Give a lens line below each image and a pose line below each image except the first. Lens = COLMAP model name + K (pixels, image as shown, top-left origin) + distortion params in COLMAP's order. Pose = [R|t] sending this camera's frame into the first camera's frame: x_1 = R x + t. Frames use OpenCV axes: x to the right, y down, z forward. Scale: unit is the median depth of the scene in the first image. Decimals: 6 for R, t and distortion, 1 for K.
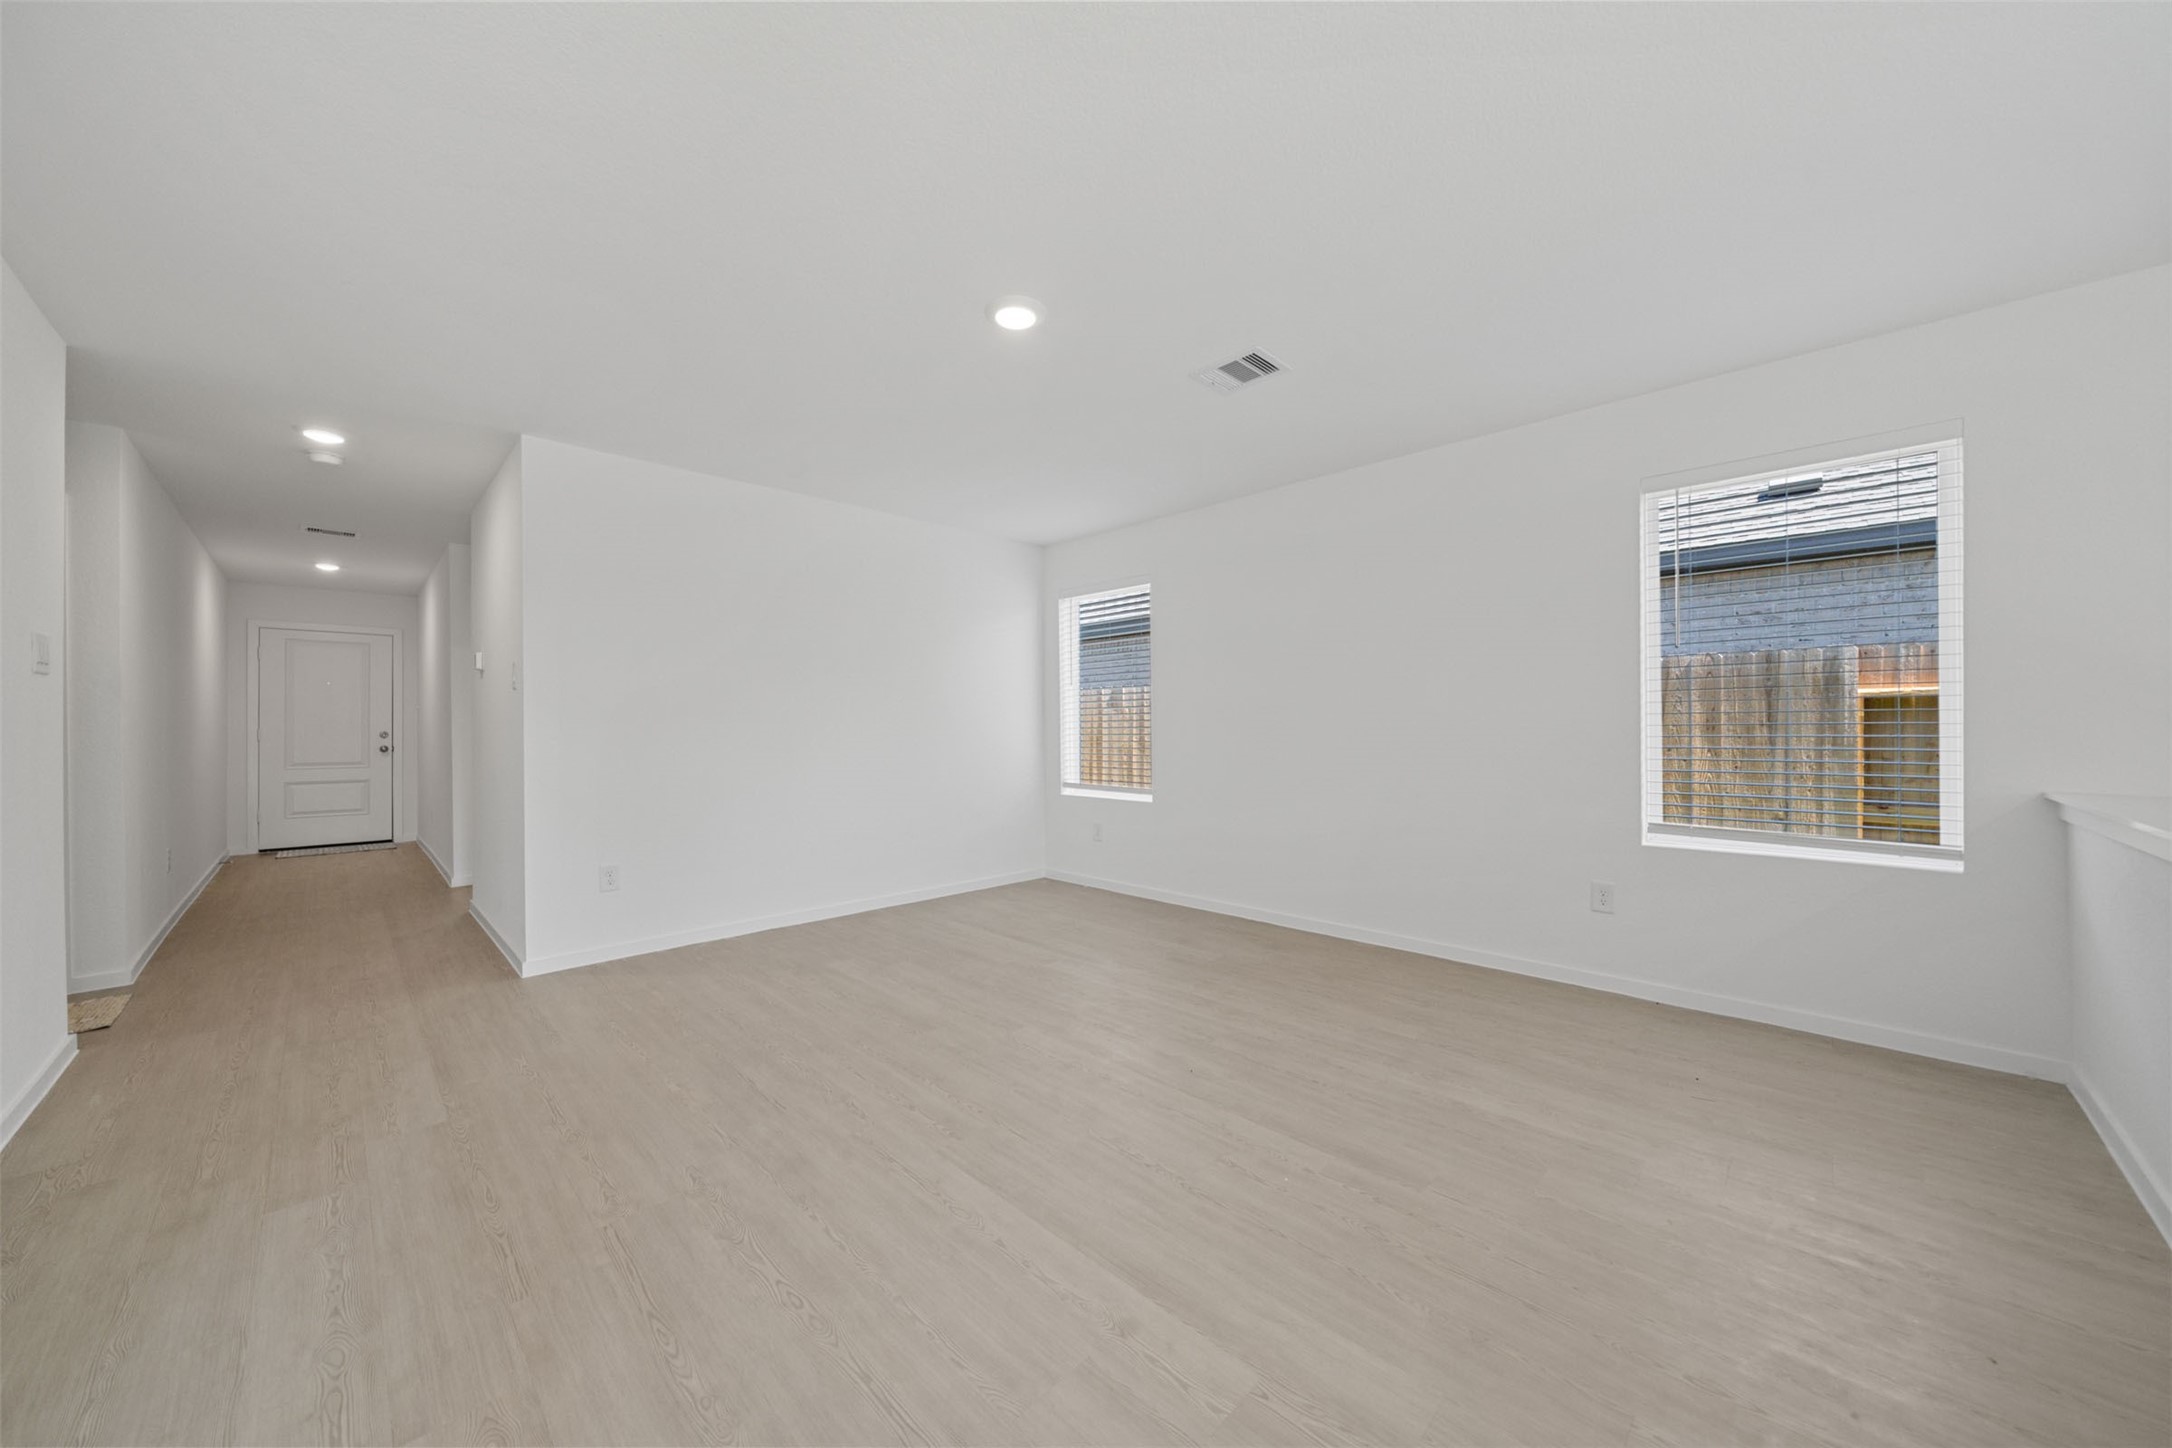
lens RADIAL K [[754.5, 0, 1082.3], [0, 754.5, 725.1], [0, 0, 1]] dist [-0.005405, 0.000027]
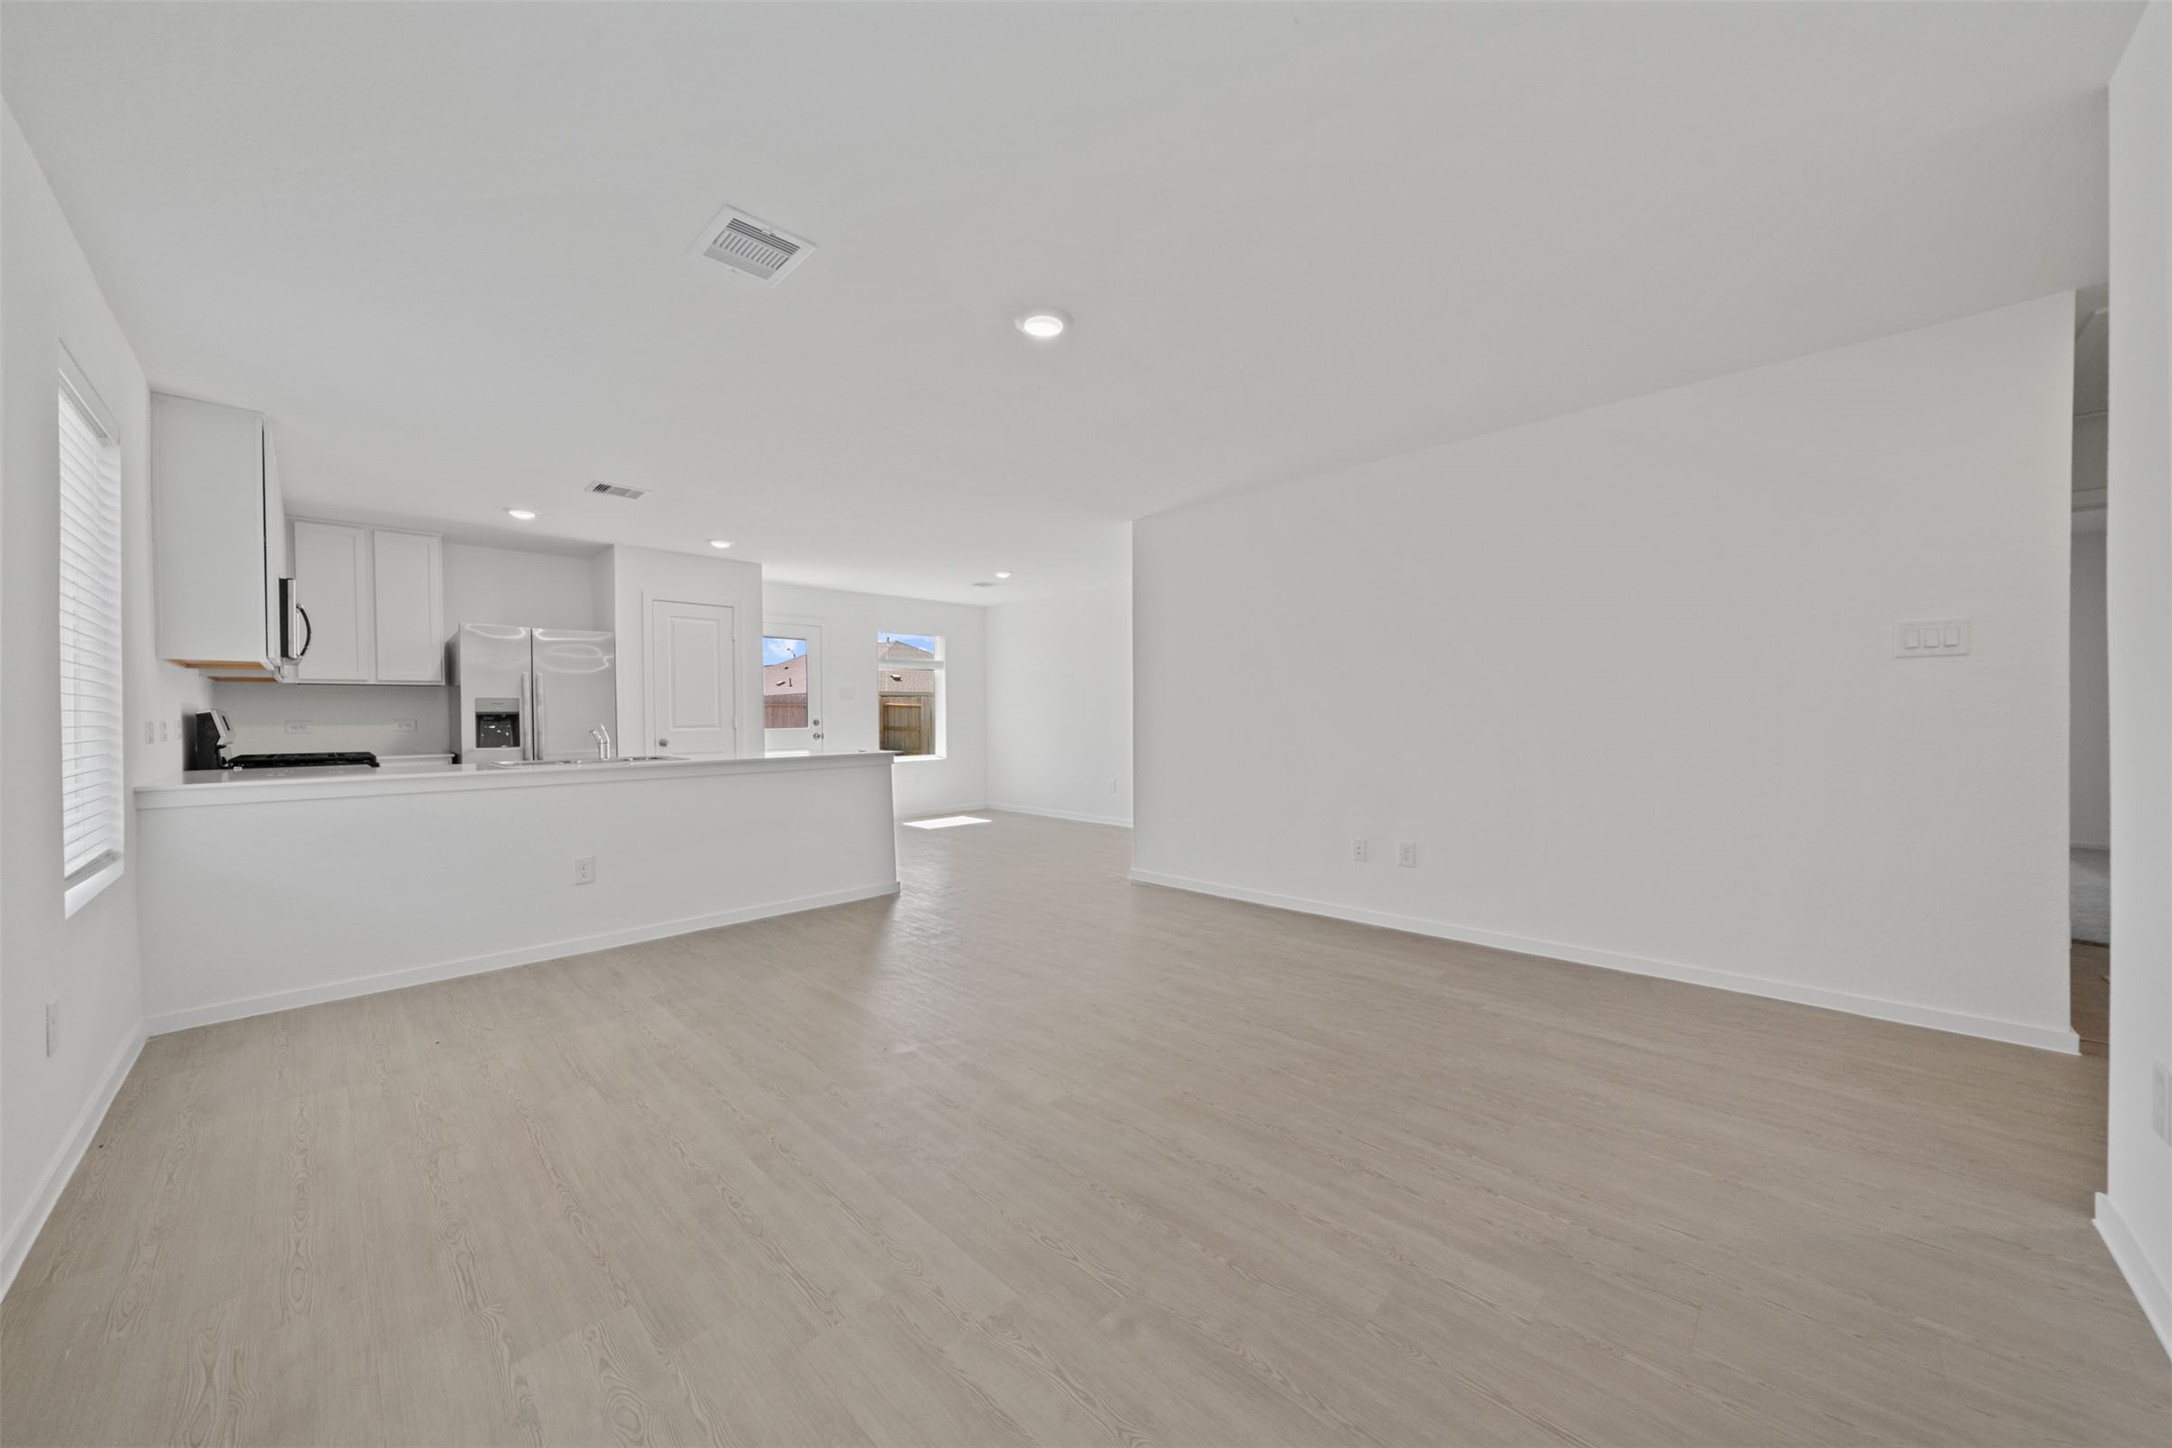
lens RADIAL K [[760.6, 0, 1086.0], [0, 760.6, 724.0], [0, 0, 1]] dist [-0.006869, 0.000118]
pose [[-0.999871, 0.013899, -0.008053, -0.076659], [0.013803, 0.999834, 0.011894, 0.000274], [0.008217, 0.011781, -0.999897, 1.203168]]
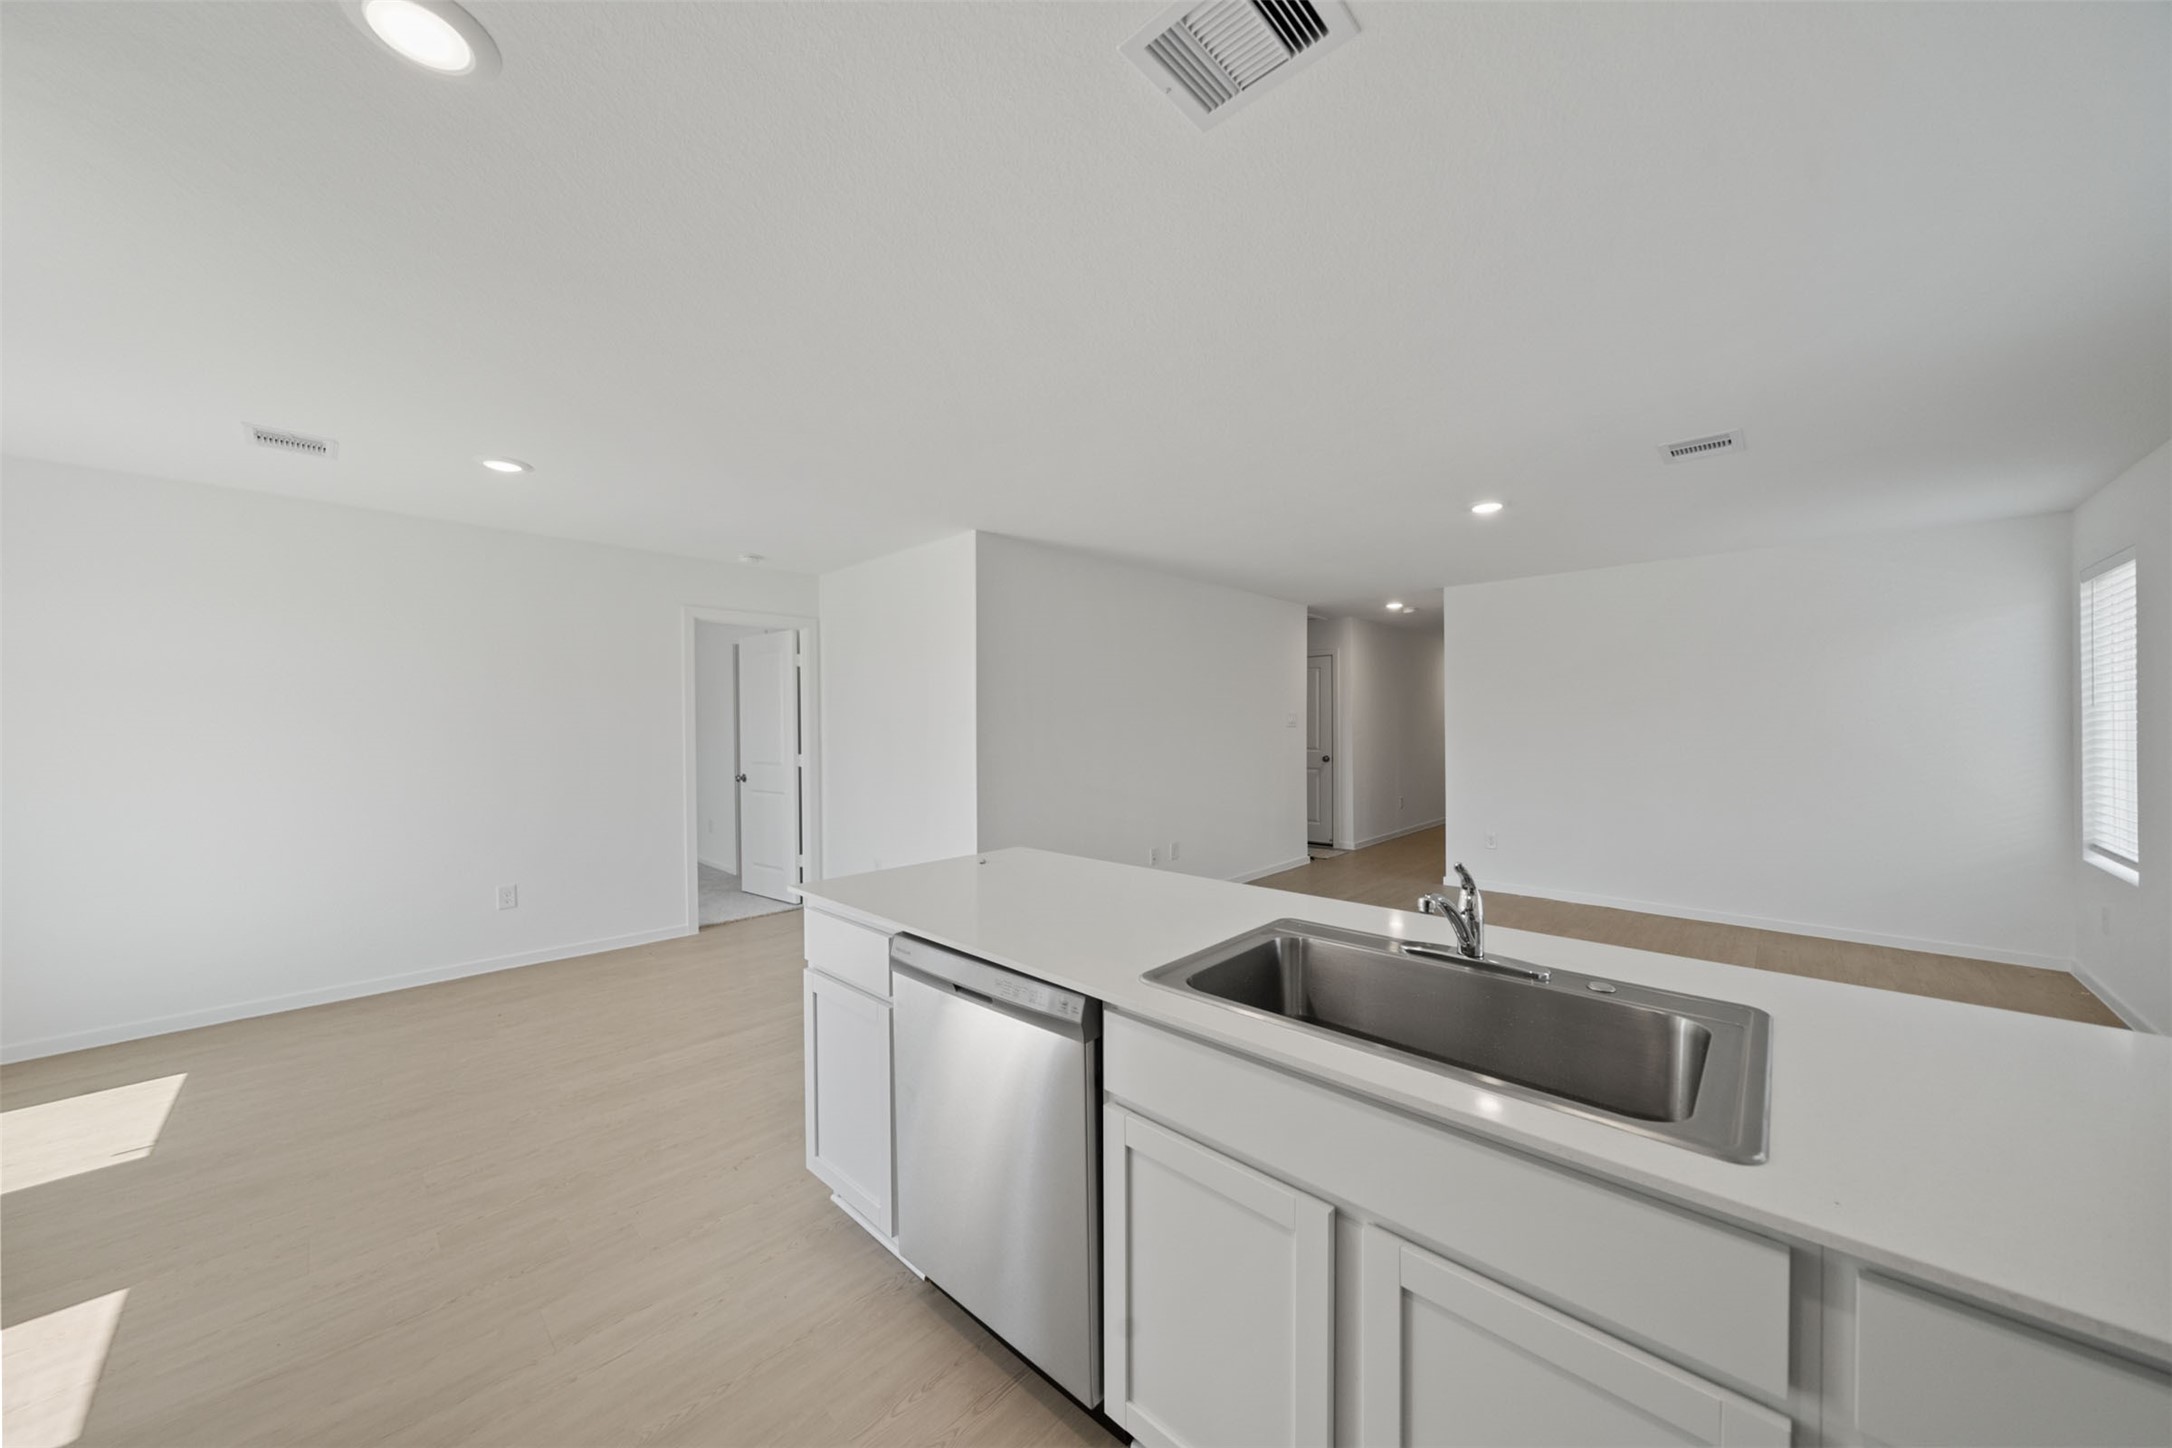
lens RADIAL K [[741.0, 0, 1086.0], [0, 741.0, 724.0], [0, 0, 1]] dist [-0.001297, 0.000035]
pose [[0.017140, 0.005800, -0.999836, 0.857151], [0.005262, 0.999969, 0.005891, -0.058195], [0.999839, -0.005362, 0.017109, 0.075626]]
